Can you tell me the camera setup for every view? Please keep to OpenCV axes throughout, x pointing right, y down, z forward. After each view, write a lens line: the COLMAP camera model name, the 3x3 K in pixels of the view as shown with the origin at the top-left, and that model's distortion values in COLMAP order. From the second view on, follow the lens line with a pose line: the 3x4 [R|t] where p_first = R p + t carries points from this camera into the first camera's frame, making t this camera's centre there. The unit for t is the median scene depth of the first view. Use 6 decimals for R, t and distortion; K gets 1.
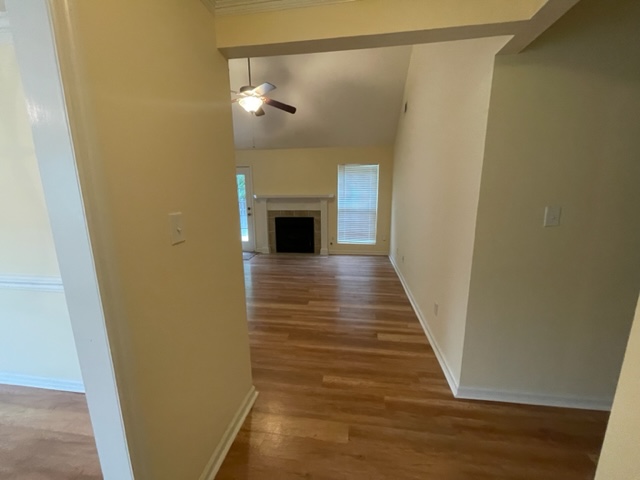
lens RADIAL K [[258.0, 0, 320.3], [0, 258.0, 240.2], [0, 0, 1]] dist [-0.000571, -0.000455]
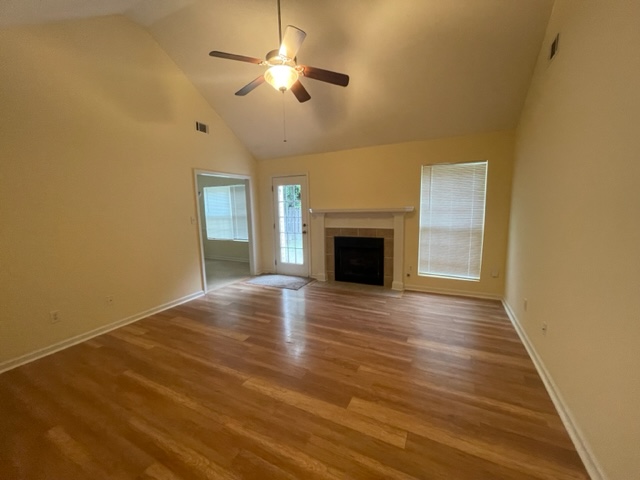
lens RADIAL K [[258.0, 0, 320.6], [0, 258.0, 240.3], [0, 0, 1]] dist [-0.000571, -0.000455]
pose [[0.949088, 0.030322, -0.313548, 0.033637], [-0.043606, 0.998420, -0.035439, -0.048700], [0.311978, 0.047307, 0.948911, 0.246915]]
